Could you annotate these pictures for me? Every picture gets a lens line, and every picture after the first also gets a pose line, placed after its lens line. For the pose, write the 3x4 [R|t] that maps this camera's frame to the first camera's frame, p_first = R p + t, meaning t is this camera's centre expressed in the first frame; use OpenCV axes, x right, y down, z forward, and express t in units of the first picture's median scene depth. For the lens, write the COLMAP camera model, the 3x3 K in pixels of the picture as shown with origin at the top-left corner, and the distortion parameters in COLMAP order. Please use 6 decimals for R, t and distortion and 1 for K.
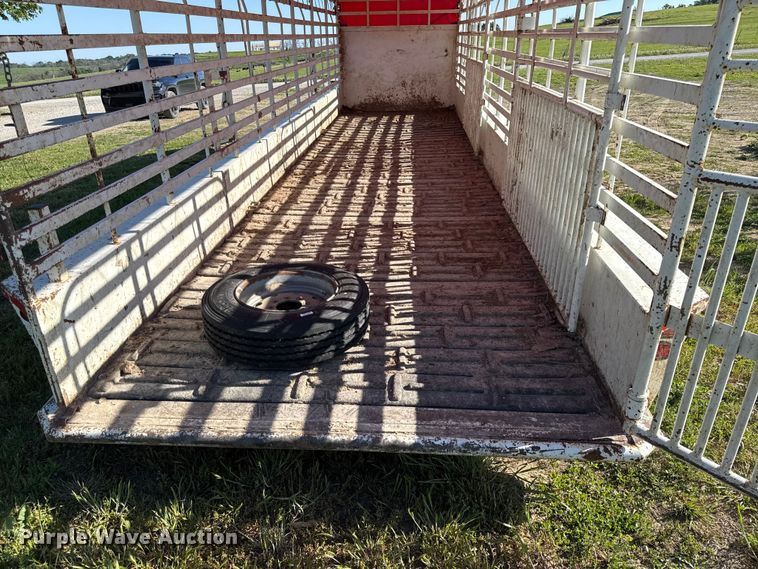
lens RADIAL K [[535.3, 0, 383.9], [0, 535.3, 294.6], [0, 0, 1]] dist [0.065607, -0.069281]
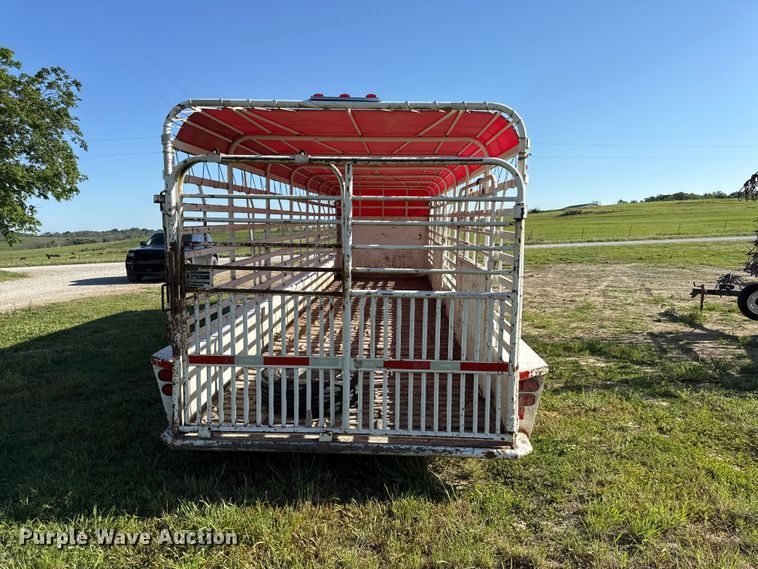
lens RADIAL K [[535.3, 0, 378.2], [0, 535.3, 284.8], [0, 0, 1]] dist [0.065607, -0.069281]
pose [[0.999560, 0.023541, 0.018036, -0.006819], [-0.016586, 0.947931, -0.318043, 0.113818], [-0.024584, 0.317604, 0.947905, -0.277569]]
